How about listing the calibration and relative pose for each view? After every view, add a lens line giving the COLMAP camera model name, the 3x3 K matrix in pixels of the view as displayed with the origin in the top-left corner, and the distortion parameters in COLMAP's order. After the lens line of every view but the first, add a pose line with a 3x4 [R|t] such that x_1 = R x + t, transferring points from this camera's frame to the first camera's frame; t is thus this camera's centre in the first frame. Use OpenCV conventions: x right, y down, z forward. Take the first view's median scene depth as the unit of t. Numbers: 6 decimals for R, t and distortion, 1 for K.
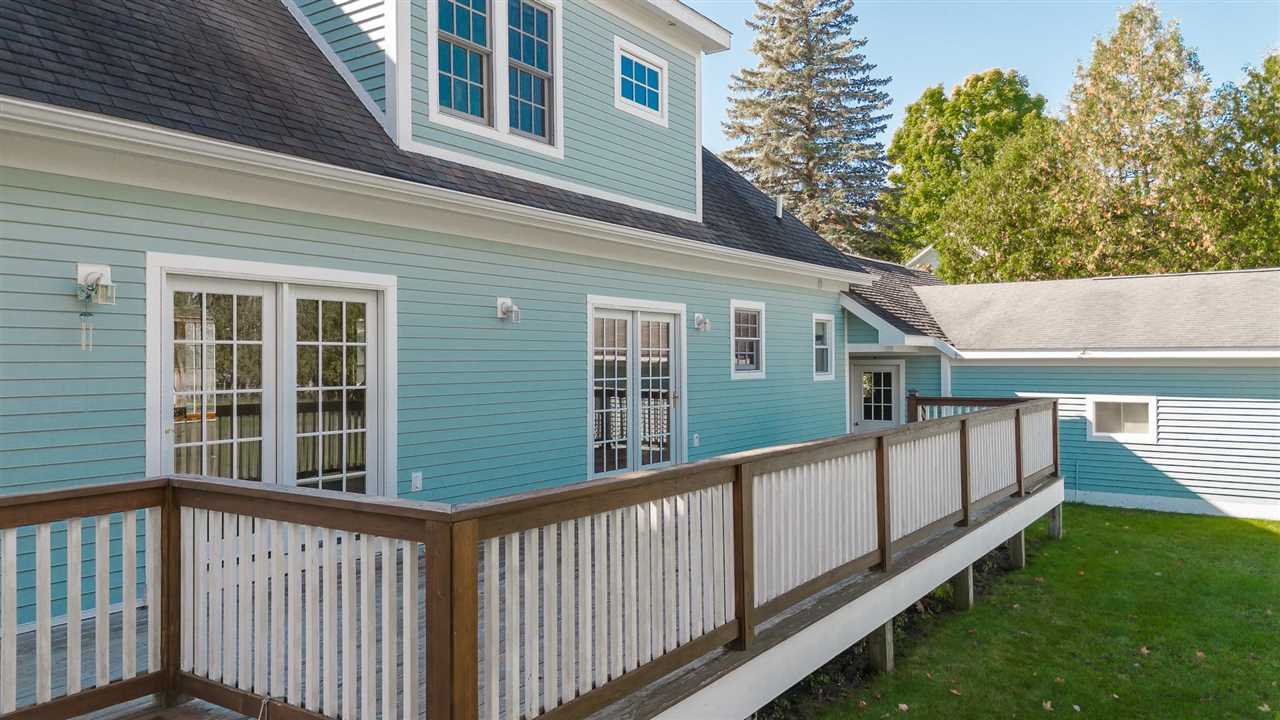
lens RADIAL K [[907.1, 0, 643.8], [0, 907.1, 361.3], [0, 0, 1]] dist [0.103666, -0.118662]
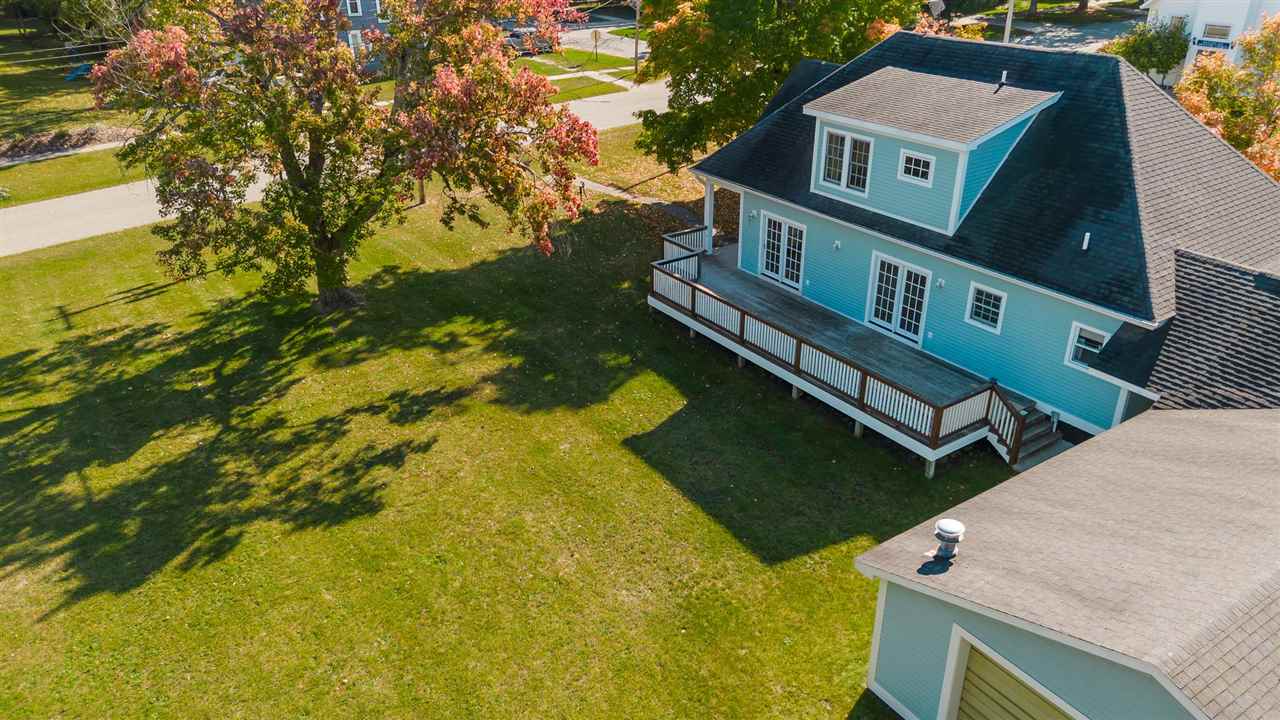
lens RADIAL K [[907.1, 0, 643.8], [0, 907.1, 361.3], [0, 0, 1]] dist [0.103666, -0.118662]
pose [[-0.355918, 0.430495, -0.829455, 2.165603], [0.007365, 0.888841, 0.458156, -0.869593], [0.934488, 0.156957, -0.319526, 1.123439]]
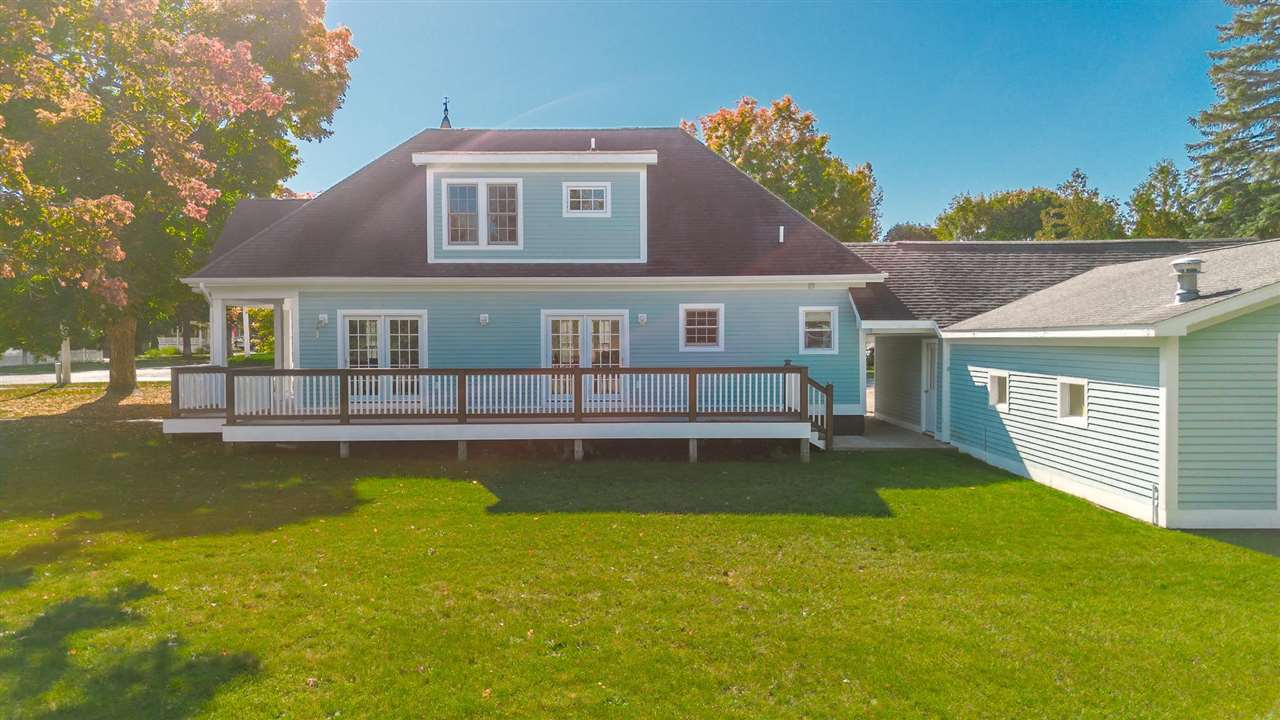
lens RADIAL K [[907.1, 0, 643.8], [0, 907.1, 361.3], [0, 0, 1]] dist [0.103666, -0.118662]
pose [[0.569055, 0.019285, -0.822073, 1.625358], [-0.000157, 0.999727, 0.023344, -0.001510], [0.822300, -0.013155, 0.568903, -0.017225]]
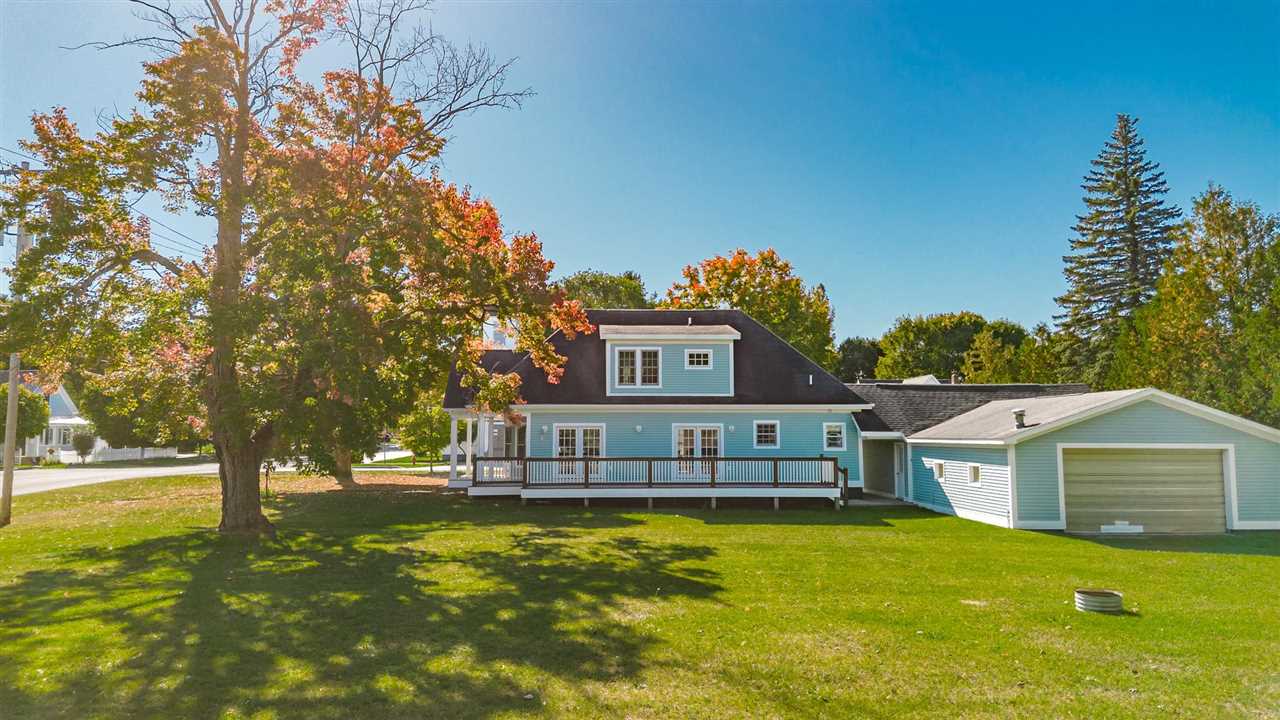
lens RADIAL K [[907.1, 0, 643.8], [0, 907.1, 361.3], [0, 0, 1]] dist [0.103666, -0.118662]
pose [[0.615773, -0.062395, -0.785449, 2.409264], [-0.003554, 0.996629, -0.081958, -0.020694], [0.787915, 0.053259, 0.613476, -1.166761]]
